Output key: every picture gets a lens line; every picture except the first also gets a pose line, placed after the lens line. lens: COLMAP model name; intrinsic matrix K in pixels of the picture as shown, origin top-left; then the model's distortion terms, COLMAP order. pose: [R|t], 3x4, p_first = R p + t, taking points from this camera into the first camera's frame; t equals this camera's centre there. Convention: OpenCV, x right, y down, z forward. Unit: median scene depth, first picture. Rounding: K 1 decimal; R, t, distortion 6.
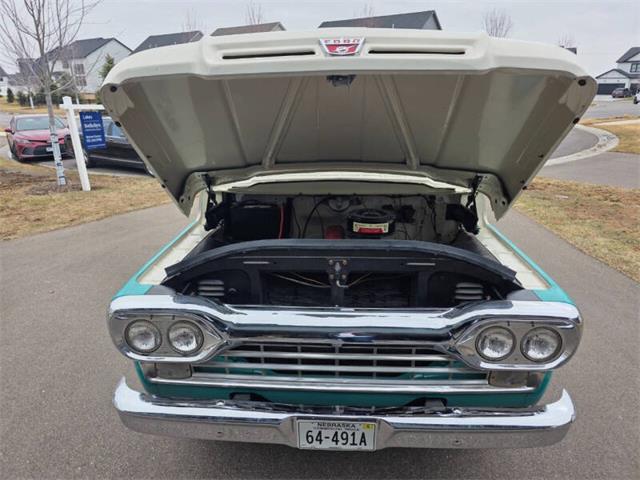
lens RADIAL K [[424.3, 0, 316.0], [0, 424.3, 241.4], [0, 0, 1]] dist [0.051241, -0.044191]
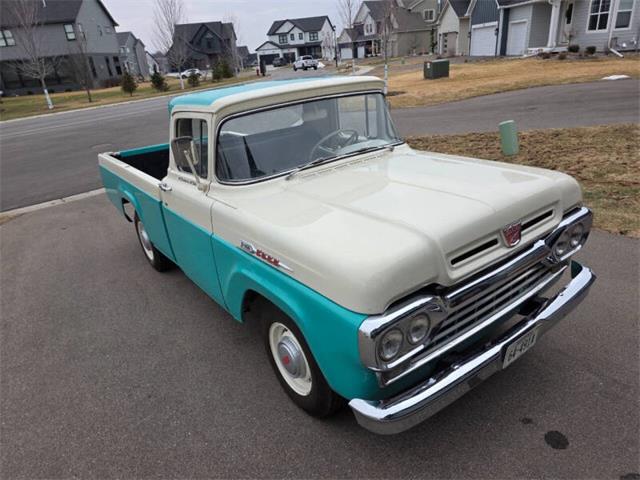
lens RADIAL K [[418.2, 0, 321.8], [0, 418.2, 256.9], [0, 0, 1]] dist [0.049863, -0.044247]
pose [[0.765208, -0.331864, 0.551654, -0.297585], [0.287192, 0.942874, 0.168846, -0.059288], [-0.576174, 0.029228, 0.816804, 0.072065]]
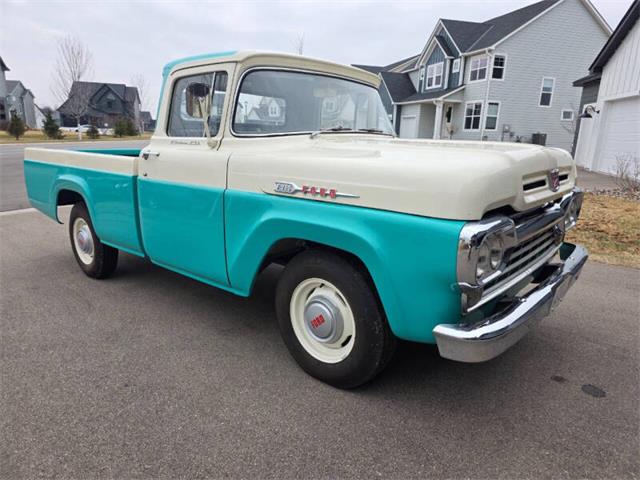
lens RADIAL K [[418.2, 0, 321.8], [0, 418.2, 256.9], [0, 0, 1]] dist [0.049863, -0.044247]
pose [[0.612422, -0.202586, 0.764132, -0.398221], [0.230807, 0.970312, 0.072265, 0.016139], [-0.756087, 0.132110, 0.640999, 0.187490]]
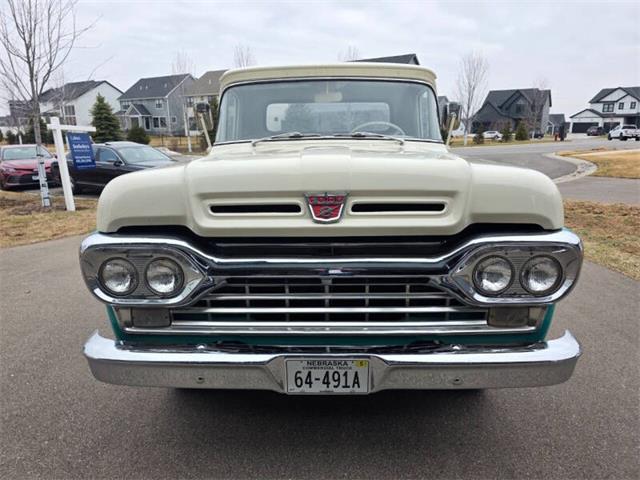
lens RADIAL K [[424.1, 0, 315.3], [0, 424.1, 242.9], [0, 0, 1]] dist [0.049133, -0.045510]
pose [[0.999623, -0.009123, 0.025916, -0.000008], [0.011231, 0.996534, -0.082423, 0.065922], [-0.025074, 0.082683, 0.996260, 0.015773]]
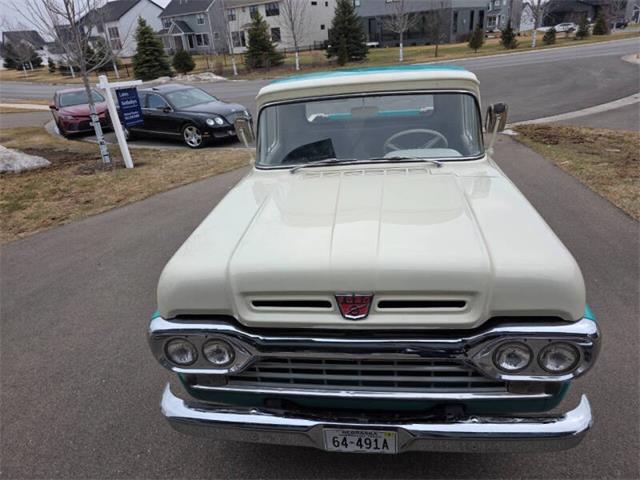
lens RADIAL K [[422.7, 0, 324.6], [0, 422.7, 242.3], [0, 0, 1]] dist [0.052174, -0.045334]
pose [[0.995951, -0.035941, -0.082397, 0.017660], [0.044710, 0.993234, 0.107175, -0.045092], [0.077988, -0.110425, 0.990820, -0.005451]]
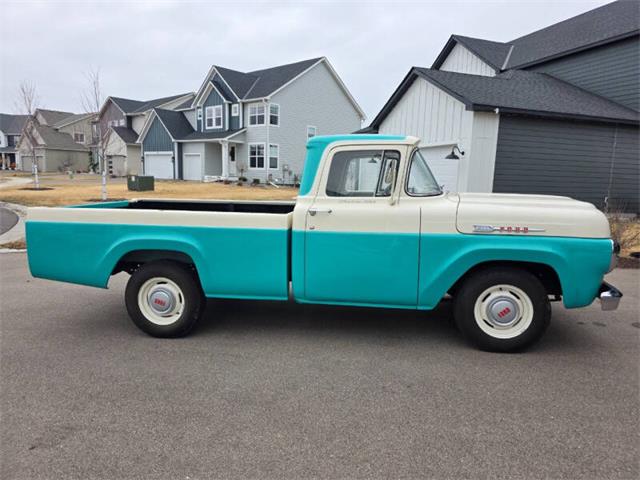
lens RADIAL K [[432.0, 0, 321.3], [0, 432.0, 251.0], [0, 0, 1]] dist [0.032466, -0.056820]
pose [[0.101967, -0.164177, 0.981147, -0.725826], [0.299017, 0.945735, 0.127175, -0.132832], [-0.948784, 0.280412, 0.145525, 0.562493]]
